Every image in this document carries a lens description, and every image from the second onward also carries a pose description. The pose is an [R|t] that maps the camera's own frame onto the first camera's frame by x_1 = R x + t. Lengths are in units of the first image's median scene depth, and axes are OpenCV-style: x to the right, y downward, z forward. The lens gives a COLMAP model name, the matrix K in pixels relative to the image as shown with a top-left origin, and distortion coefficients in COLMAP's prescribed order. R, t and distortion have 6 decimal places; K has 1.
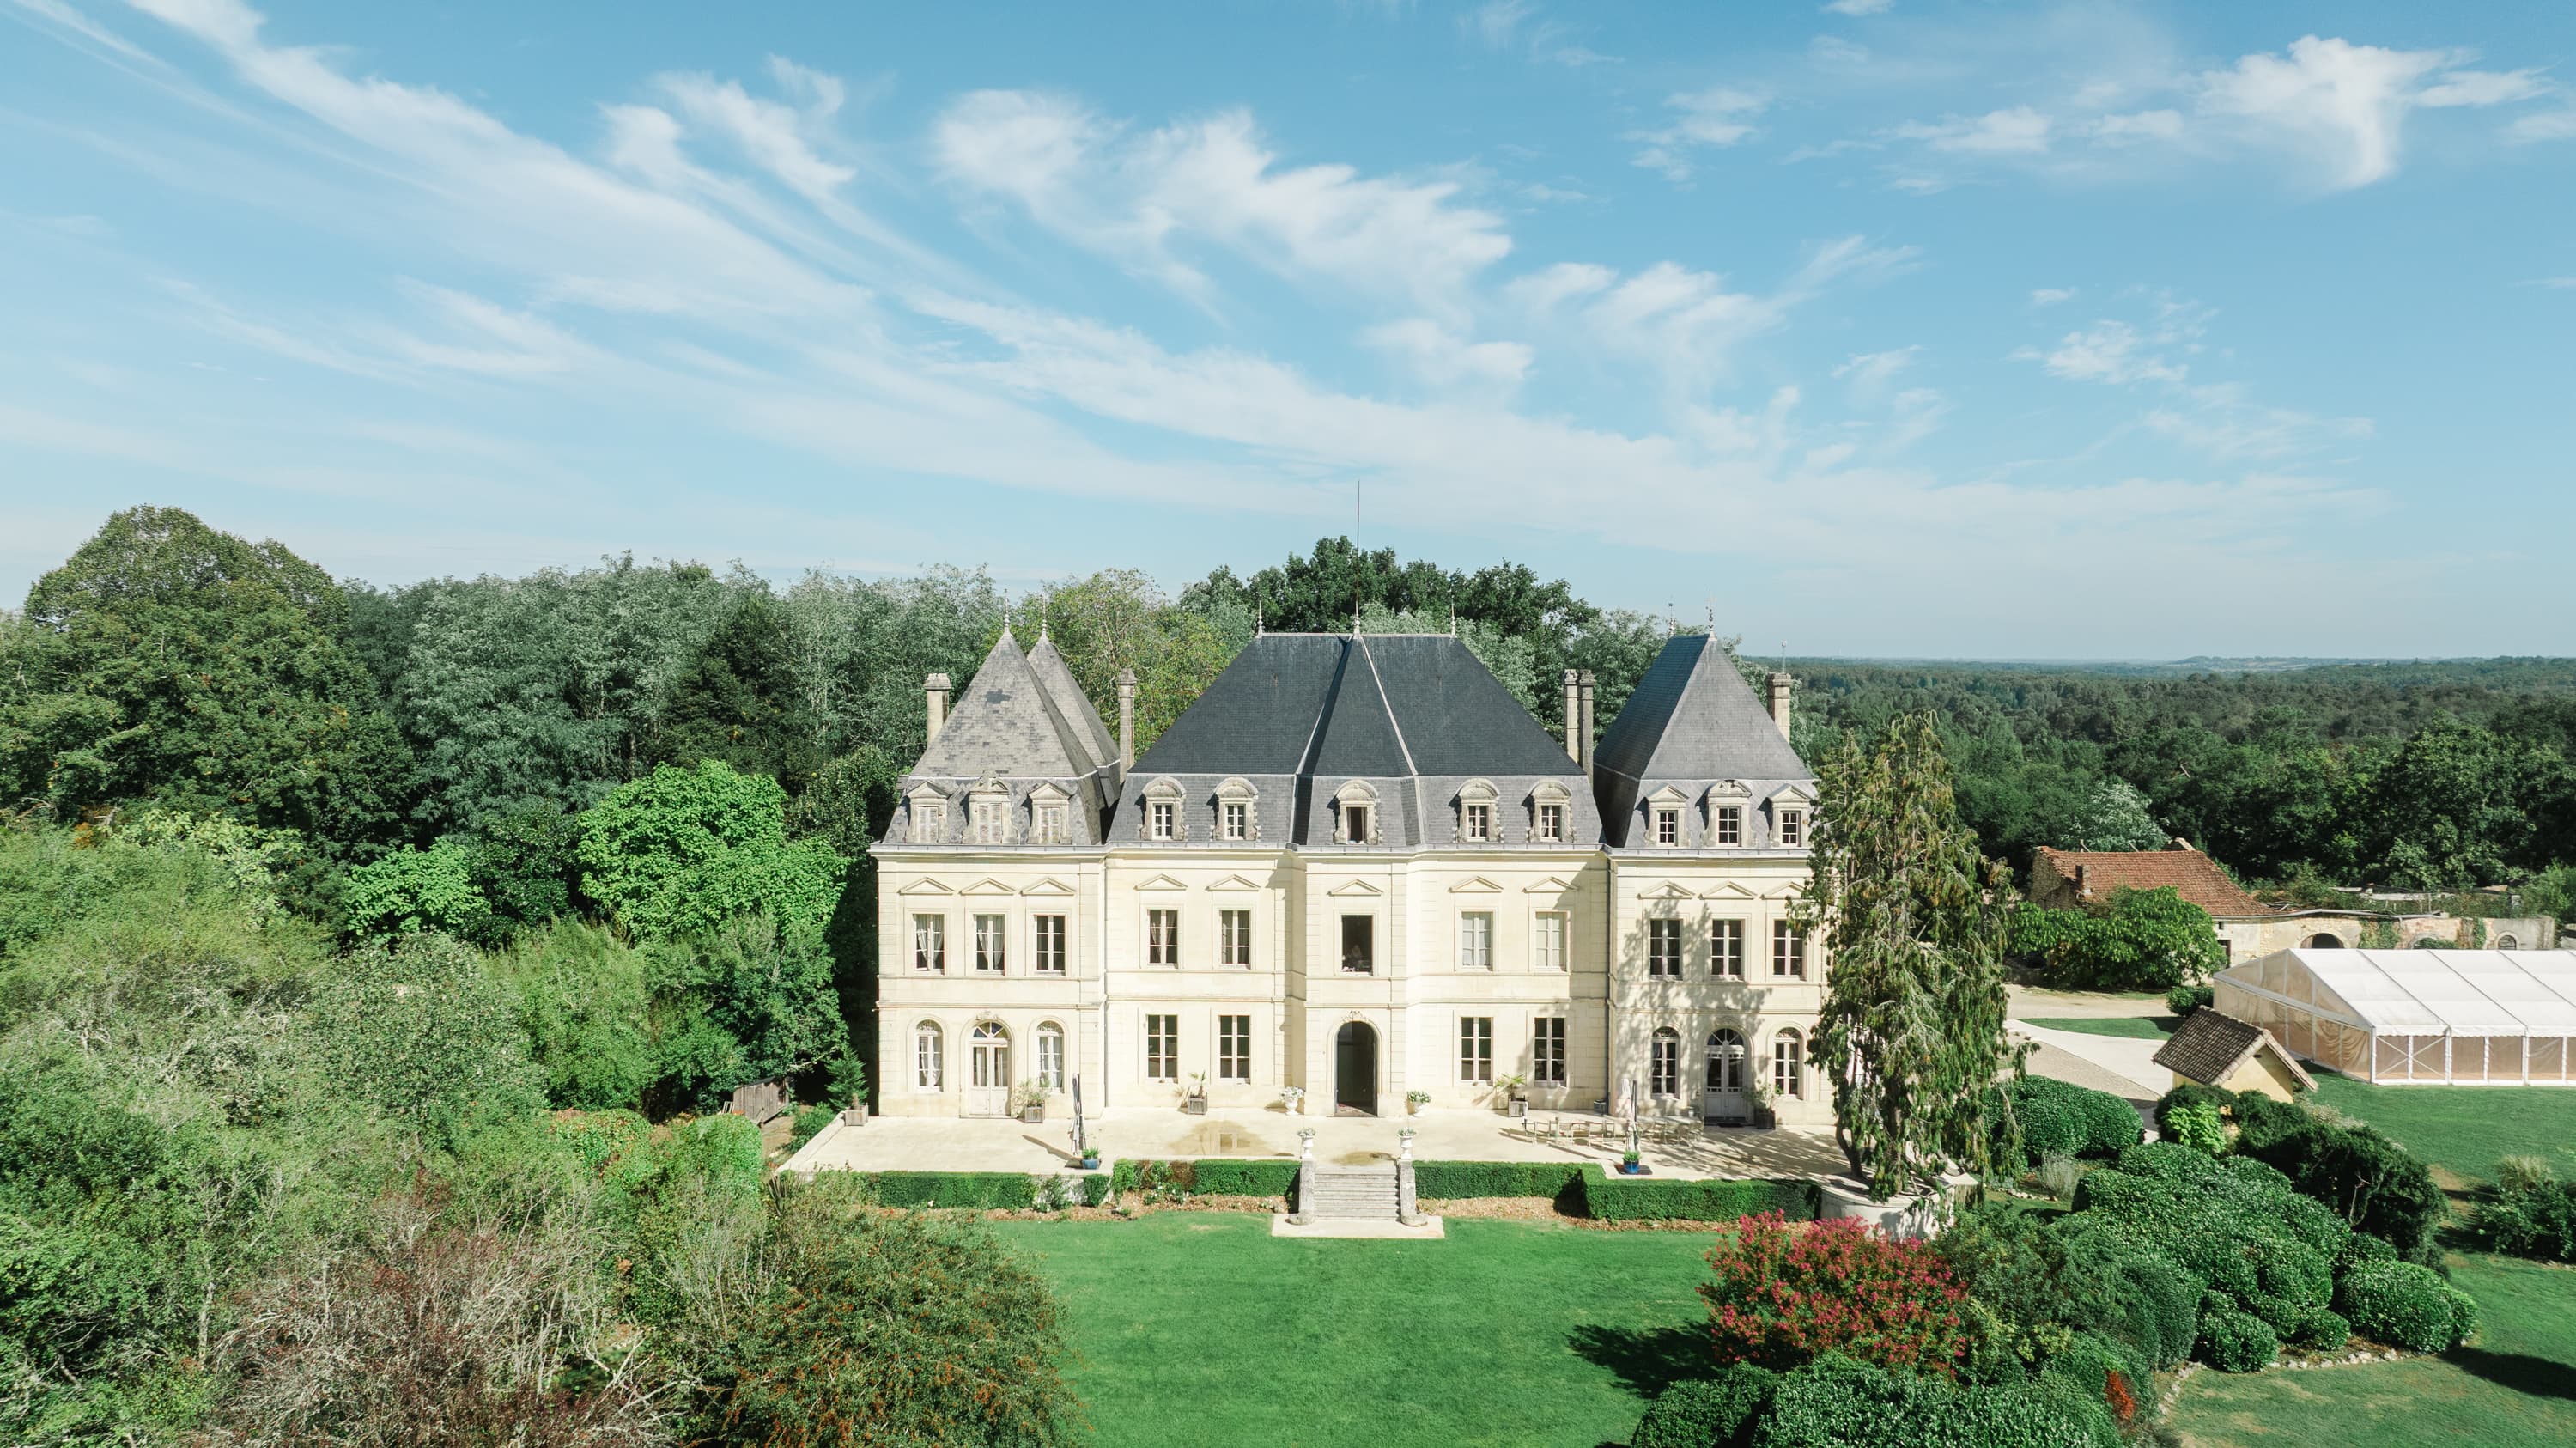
lens RADIAL K [[1830.0, 0, 1288.0], [0, 1830.0, 724.0], [0, 0, 1]] dist [0.005131, 0.000412]
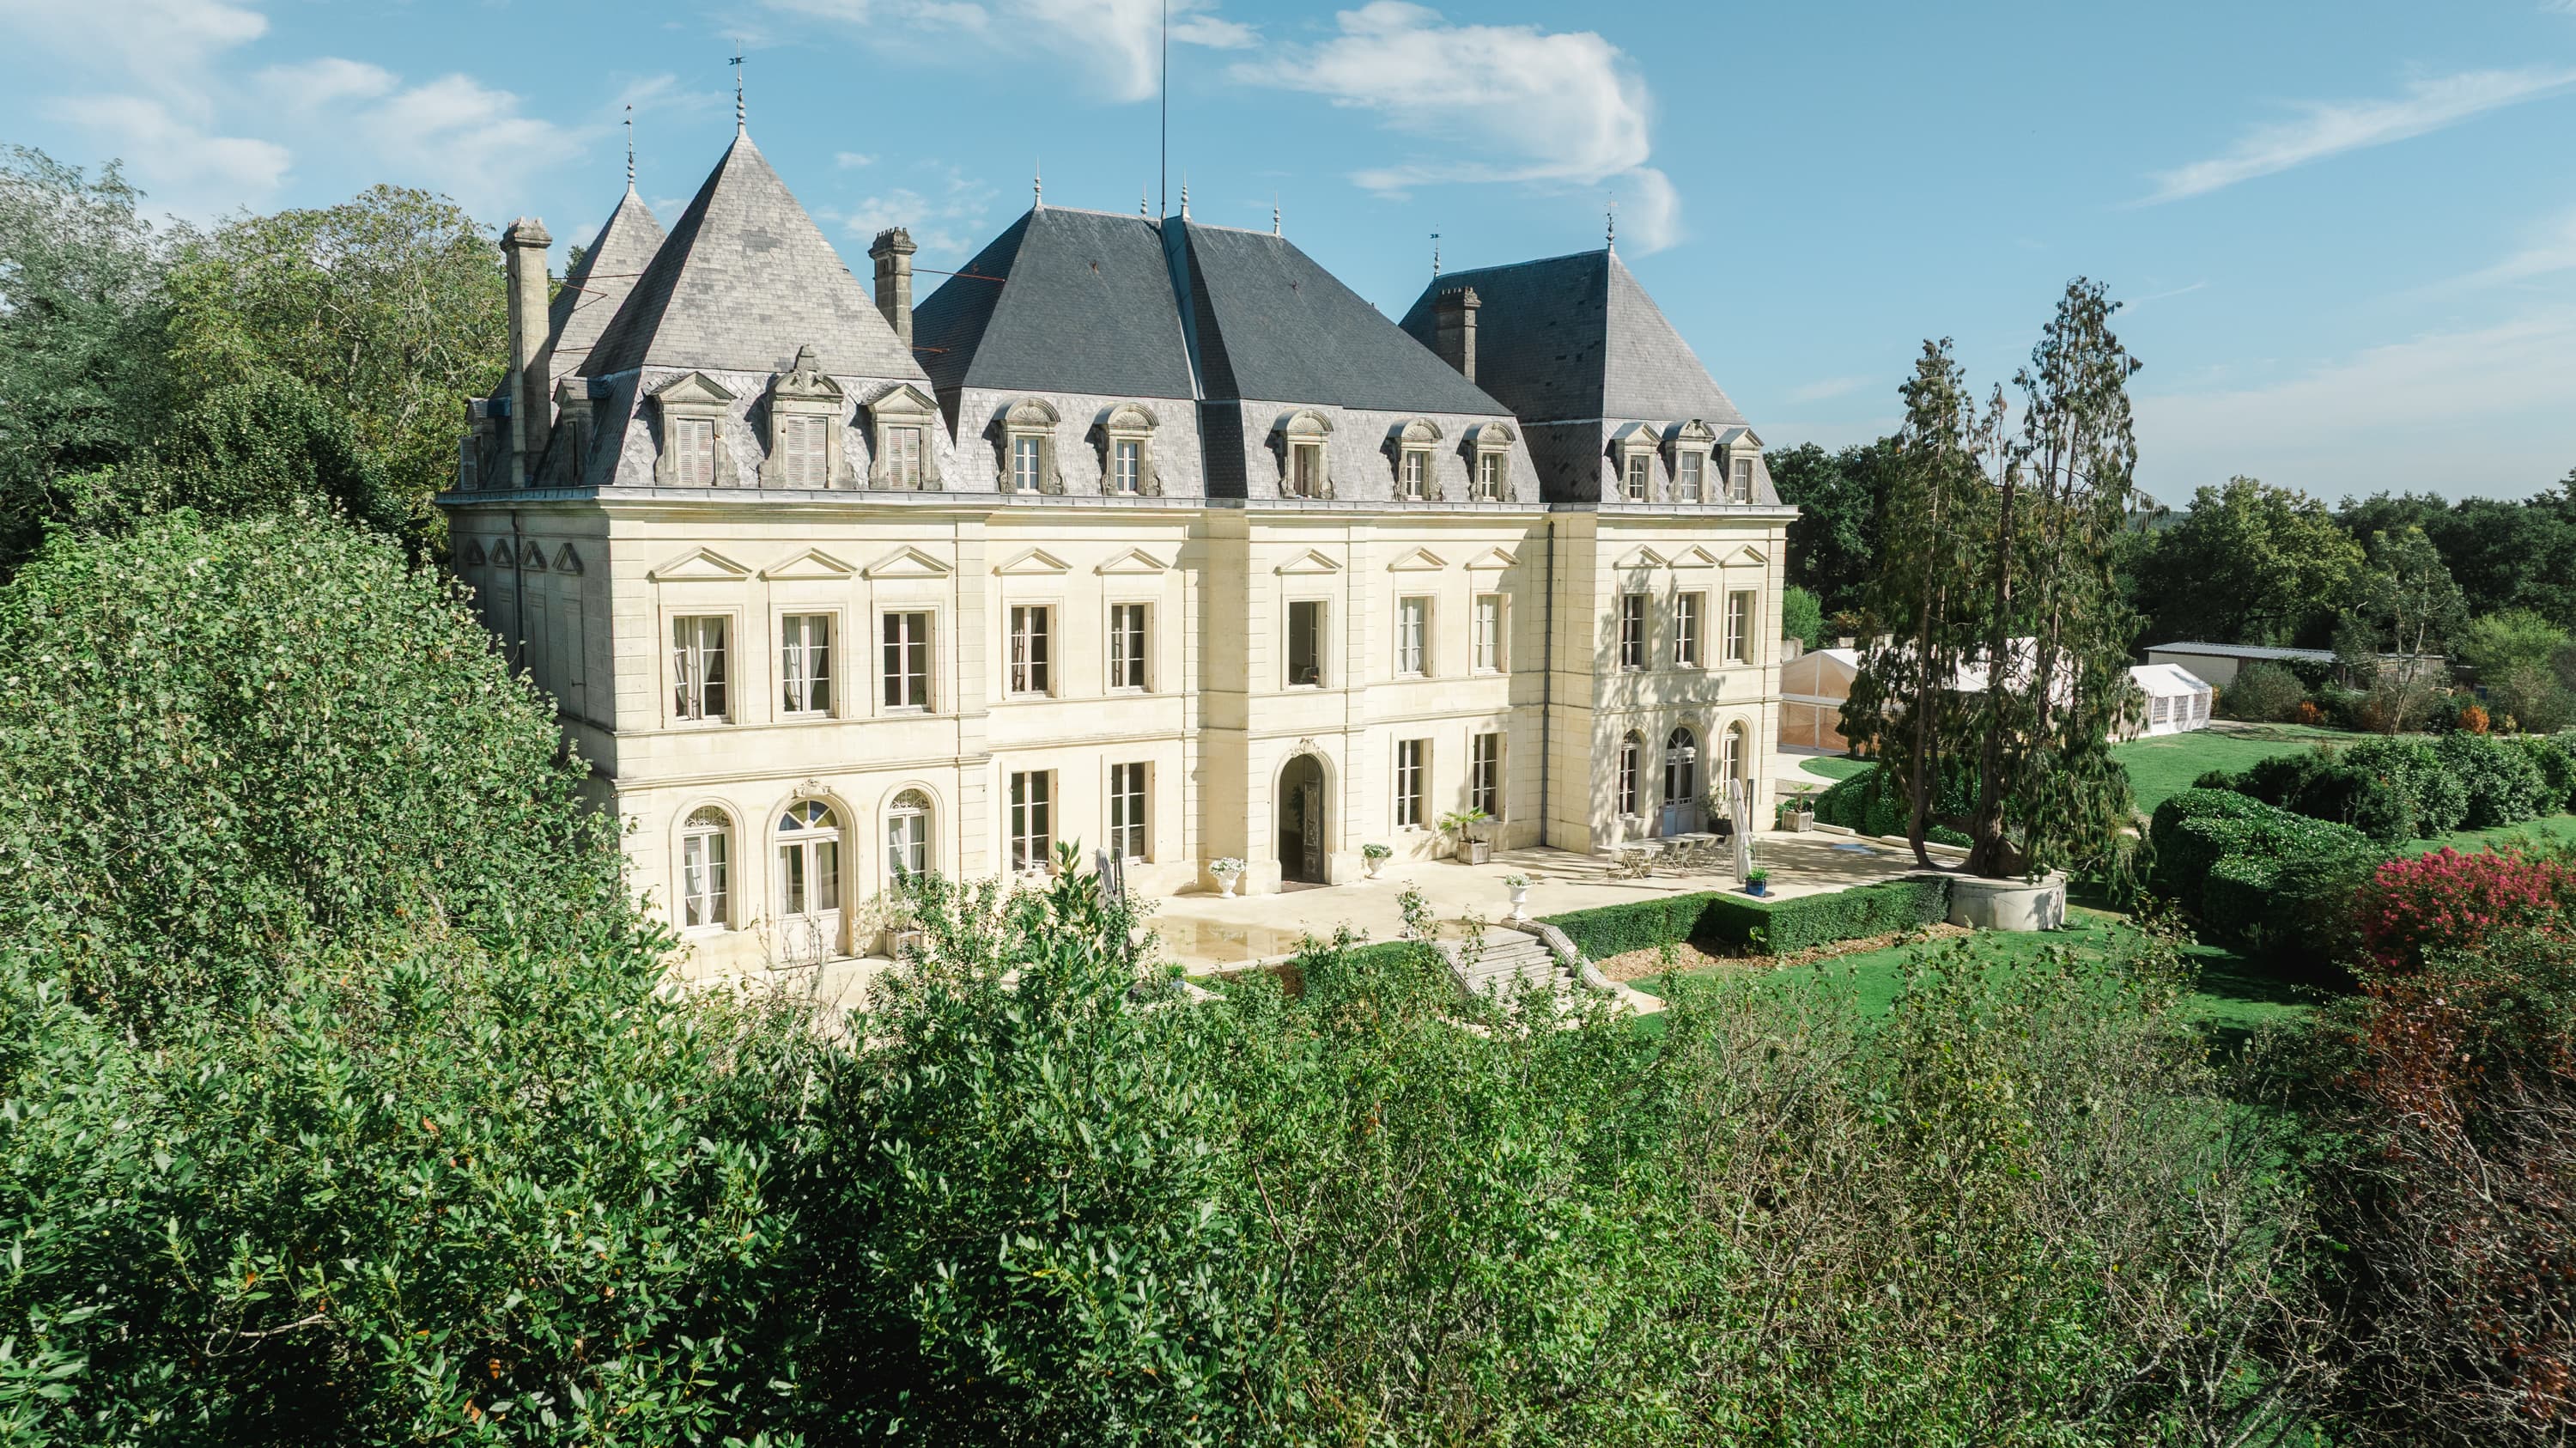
lens RADIAL K [[1800.7, 0, 1283.1], [0, 1800.7, 678.5], [0, 0, 1]] dist [-0.039707, 0.062448]
pose [[0.803454, -0.048424, 0.593394, -0.374313], [0.014050, 0.997951, 0.062414, 0.090310], [-0.595201, -0.041810, 0.802488, 0.454871]]
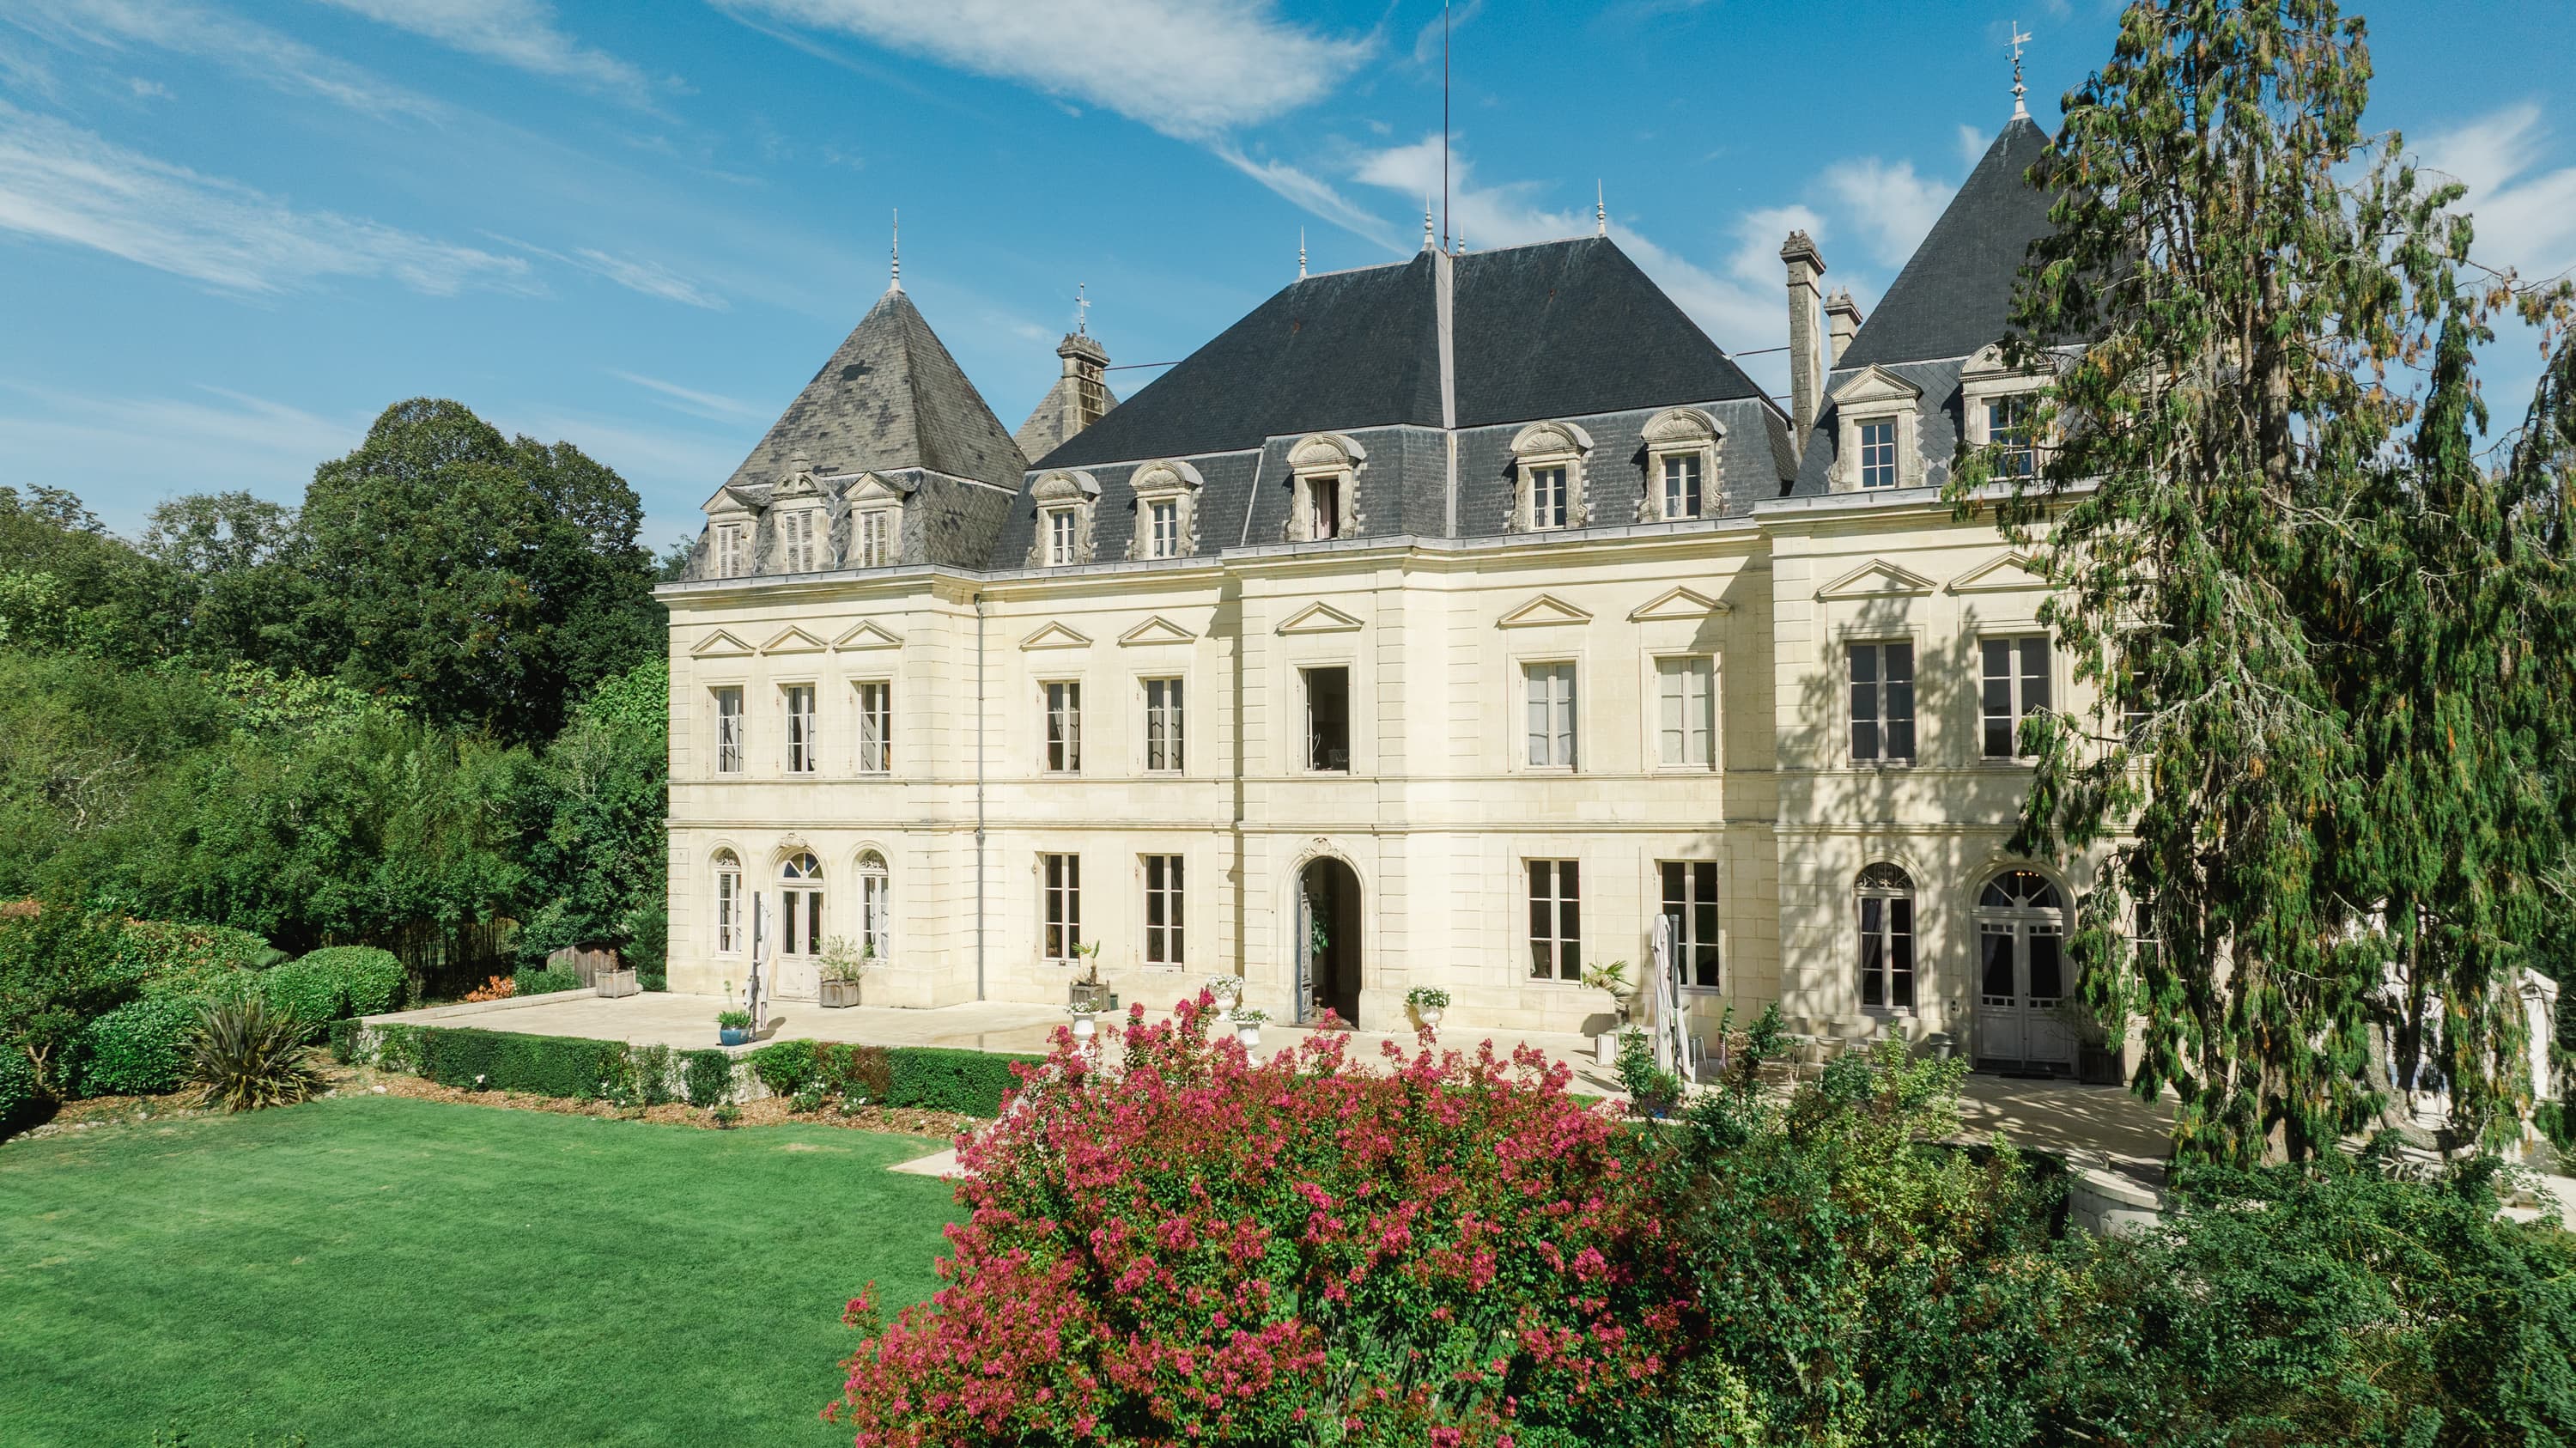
lens RADIAL K [[1830.0, 0, 1288.0], [0, 1830.0, 724.0], [0, 0, 1]] dist [0.005131, 0.000412]
pose [[0.903670, -0.024462, -0.427530, 0.267046], [-0.006287, 0.997502, -0.070362, 0.160894], [0.428183, 0.066272, 0.901259, 0.486270]]
